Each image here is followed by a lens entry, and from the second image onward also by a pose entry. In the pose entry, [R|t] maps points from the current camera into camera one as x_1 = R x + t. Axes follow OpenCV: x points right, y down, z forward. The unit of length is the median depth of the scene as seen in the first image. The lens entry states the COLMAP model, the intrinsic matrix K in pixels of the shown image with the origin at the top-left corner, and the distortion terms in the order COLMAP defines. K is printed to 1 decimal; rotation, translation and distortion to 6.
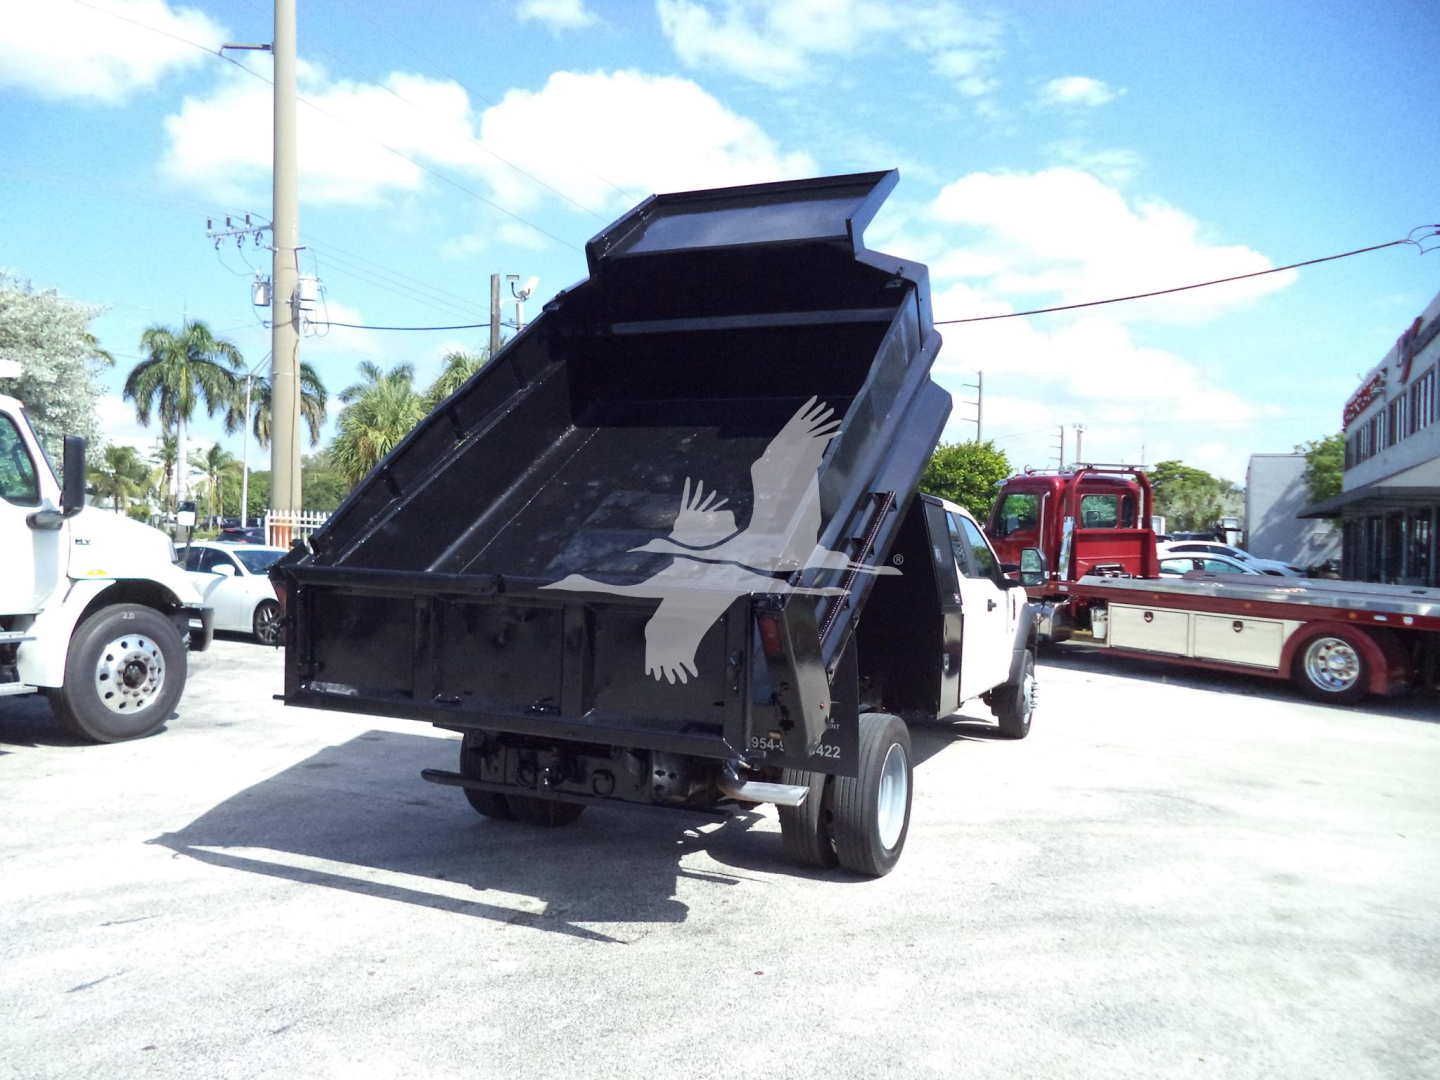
lens RADIAL K [[1162.6, 0, 726.5], [0, 1162.6, 504.8], [0, 0, 1]] dist [-0.035939, 0.000381]
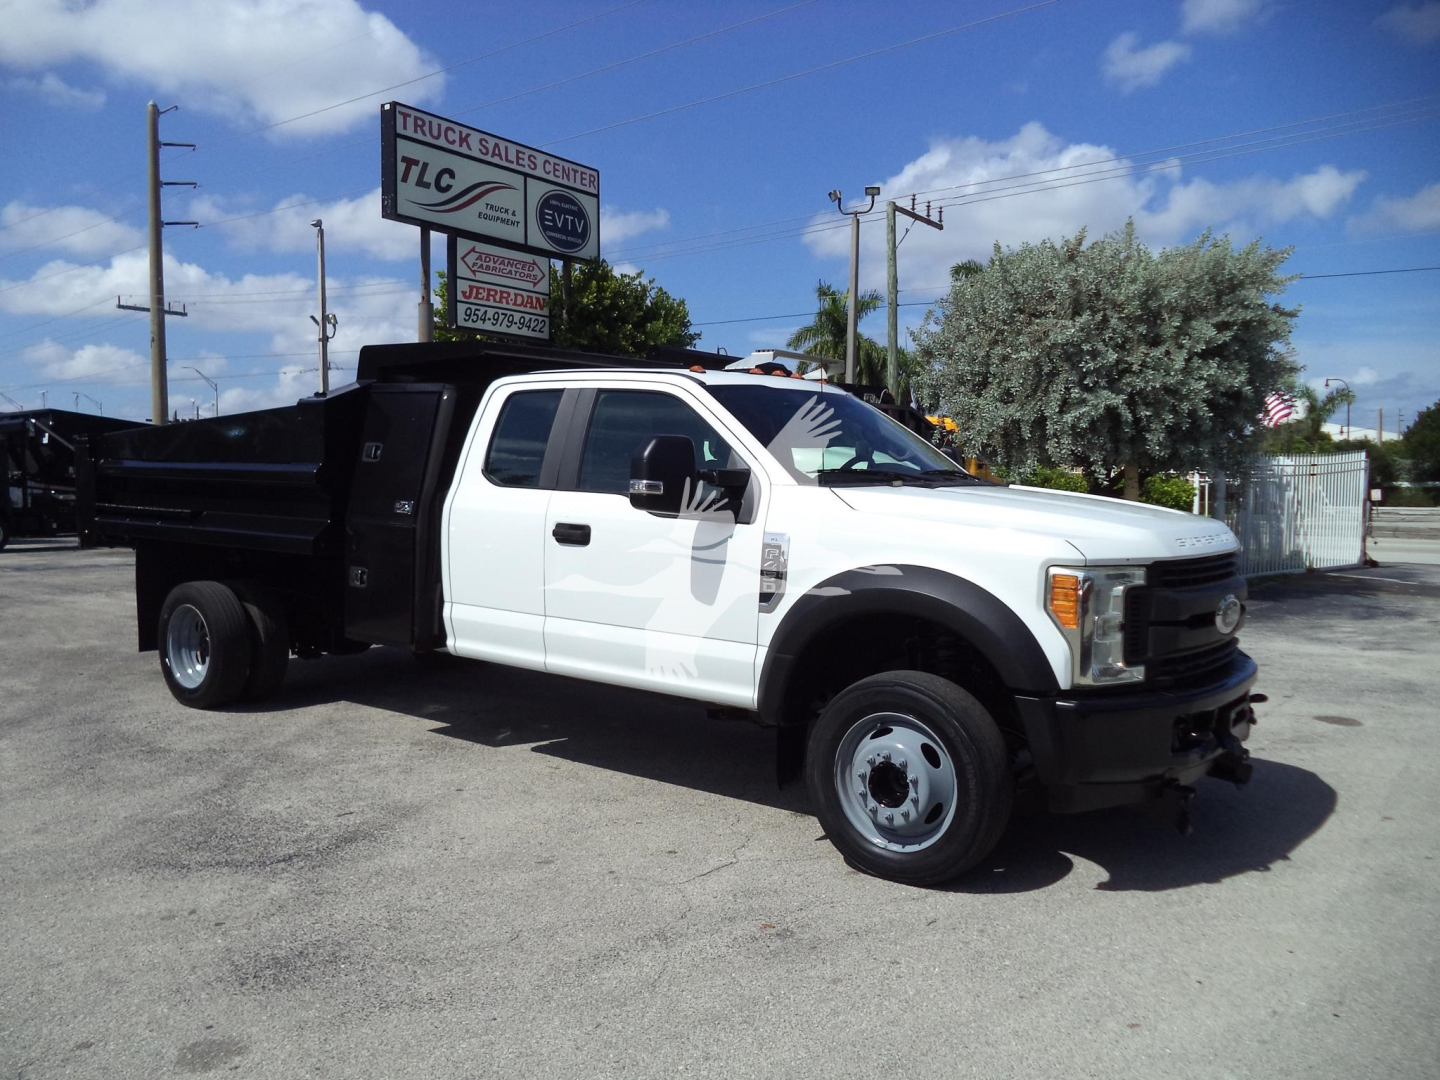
lens RADIAL K [[1160.5, 0, 724.4], [0, 1160.5, 545.8], [0, 0, 1]] dist [-0.028885, -0.008114]
pose [[-0.235636, 0.033871, -0.971251, 0.438972], [0.008880, 0.999426, 0.032699, 0.038775], [0.971801, -0.000920, -0.235801, 0.670079]]
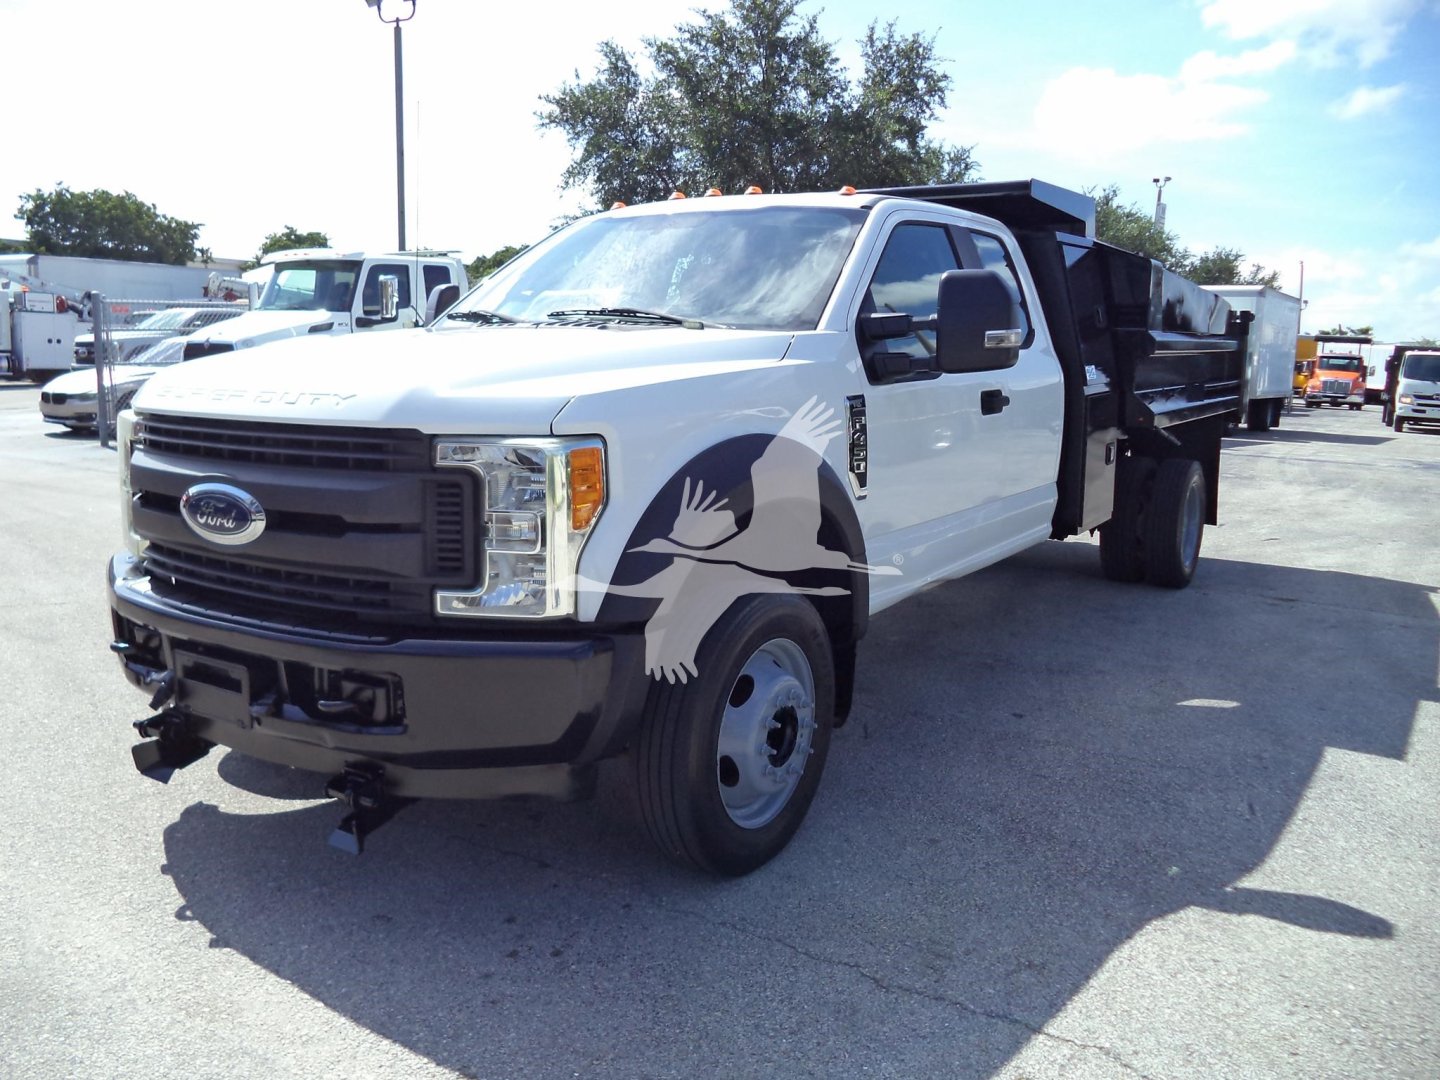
lens RADIAL K [[1168.9, 0, 726.1], [0, 1168.9, 541.4], [0, 0, 1]] dist [-0.019796, -0.009231]
pose [[-0.985799, -0.067837, 0.153616, 0.019703], [-0.046459, 0.989243, 0.138710, 0.041158], [-0.161373, 0.129603, -0.978346, 0.894233]]
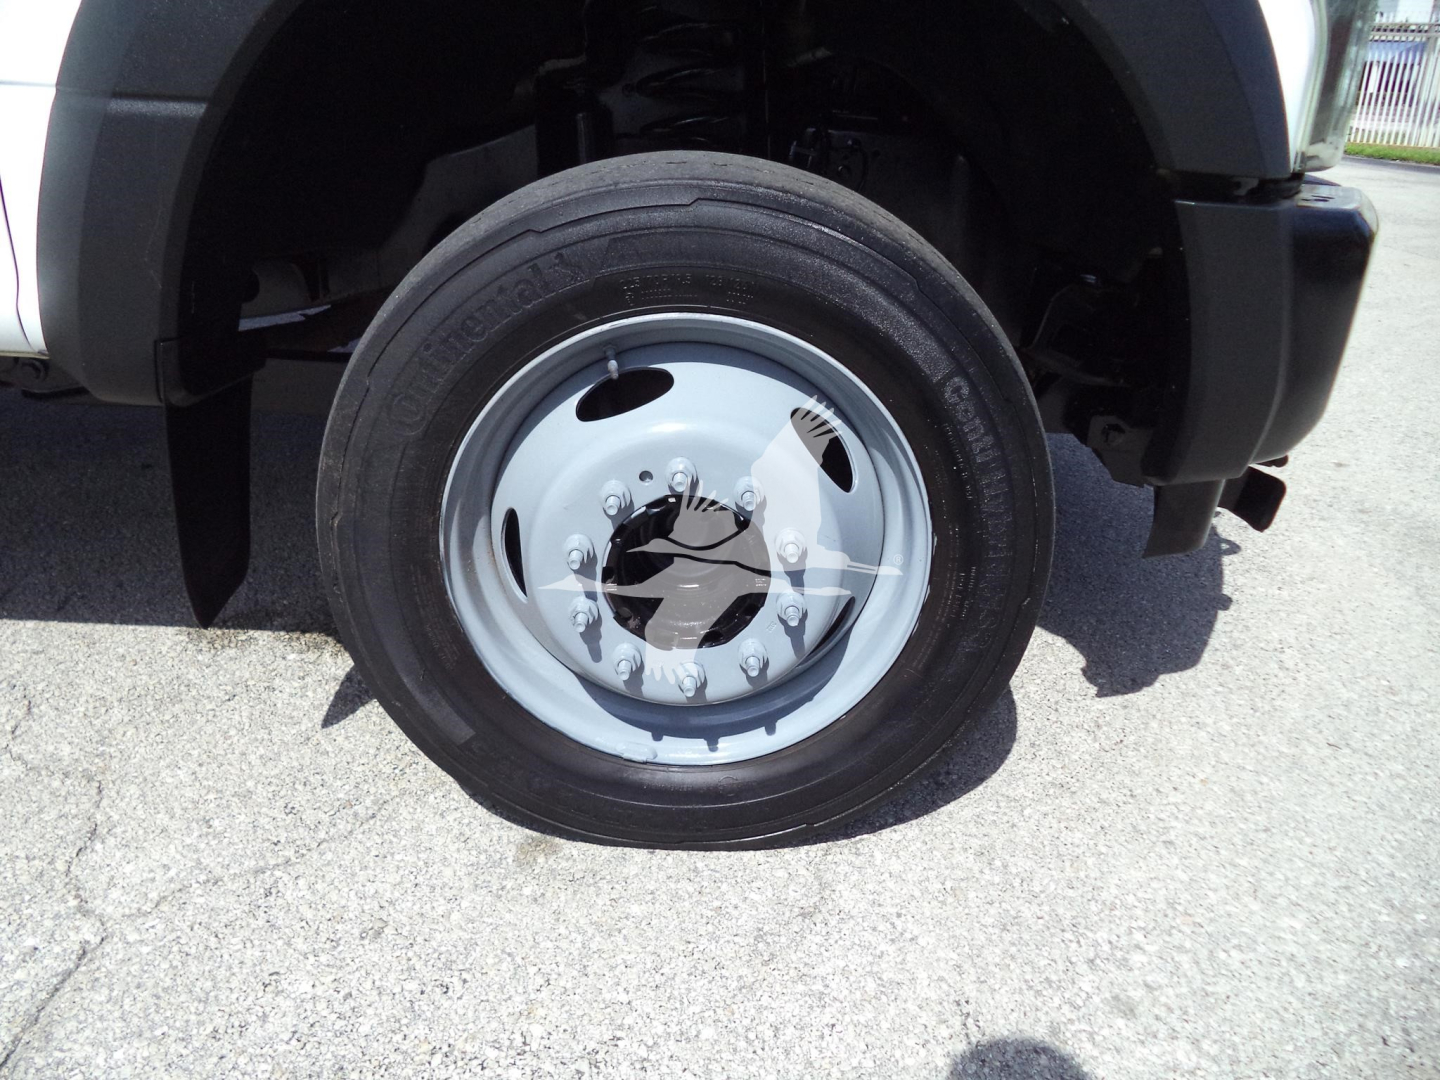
lens RADIAL K [[1160.5, 0, 724.4], [0, 1160.5, 545.8], [0, 0, 1]] dist [-0.028885, -0.008114]
pose [[0.381400, 0.354768, -0.853624, 0.230340], [-0.004882, 0.924186, 0.381912, 0.073844], [0.924397, -0.141494, 0.354216, 0.618751]]
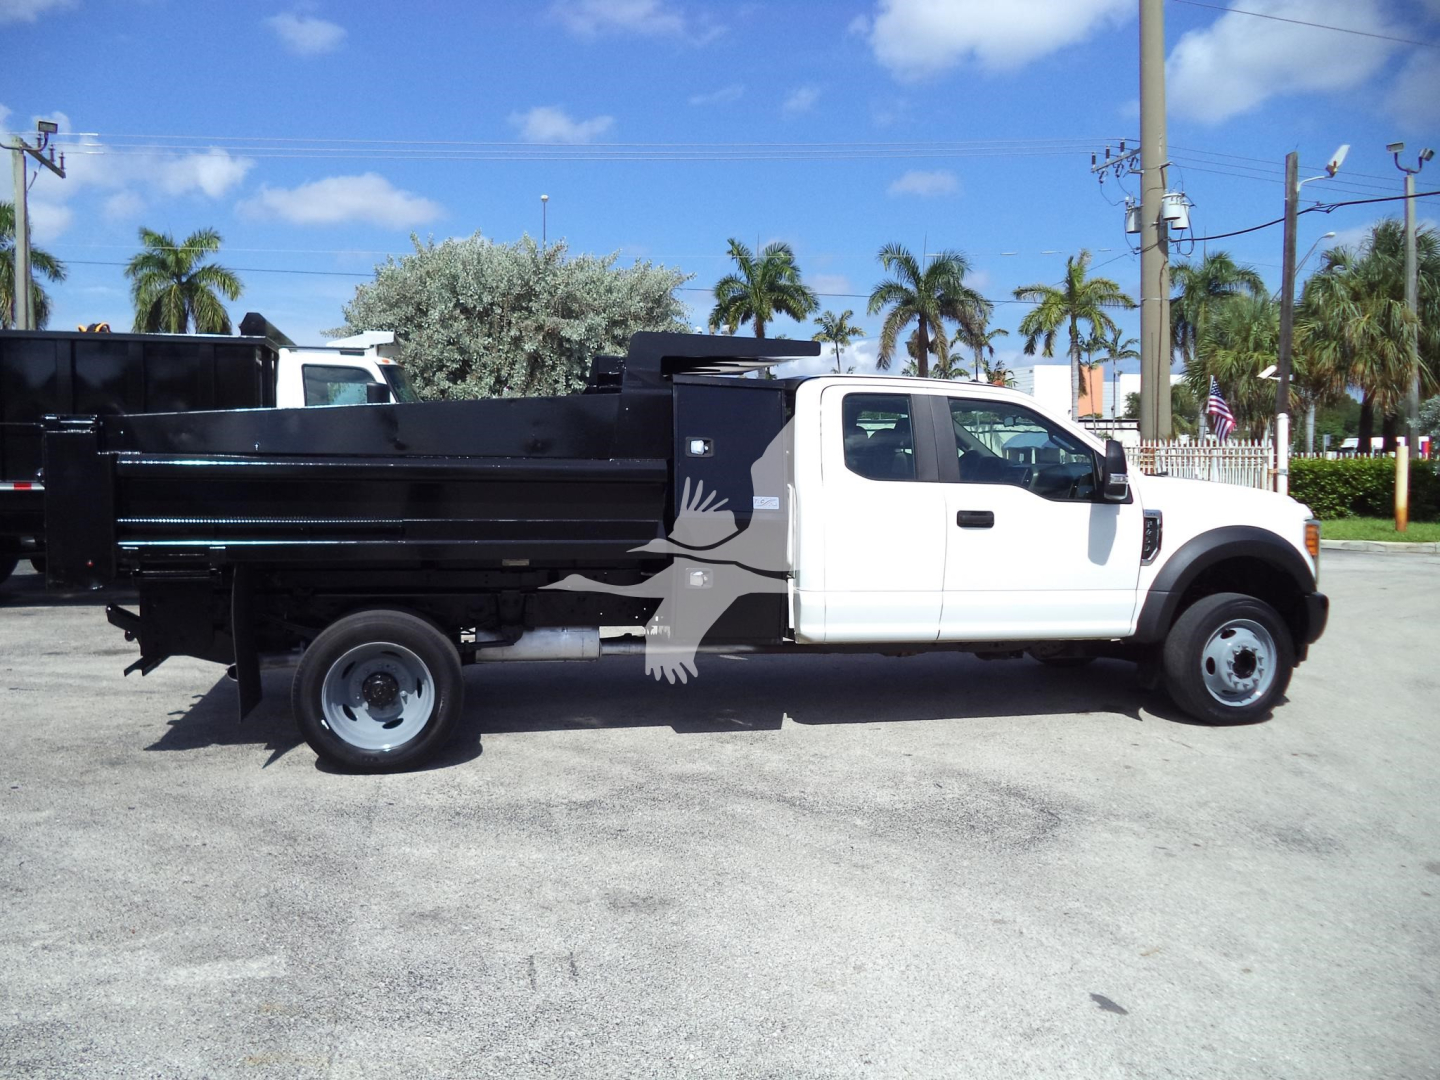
lens RADIAL K [[1168.6, 0, 711.6], [0, 1168.6, 538.4], [0, 0, 1]] dist [-0.035283, -0.009031]
pose [[0.594340, 0.033974, -0.803496, 0.393571], [0.032246, 0.997297, 0.066021, 0.022694], [0.803567, -0.065149, 0.591638, 0.229179]]
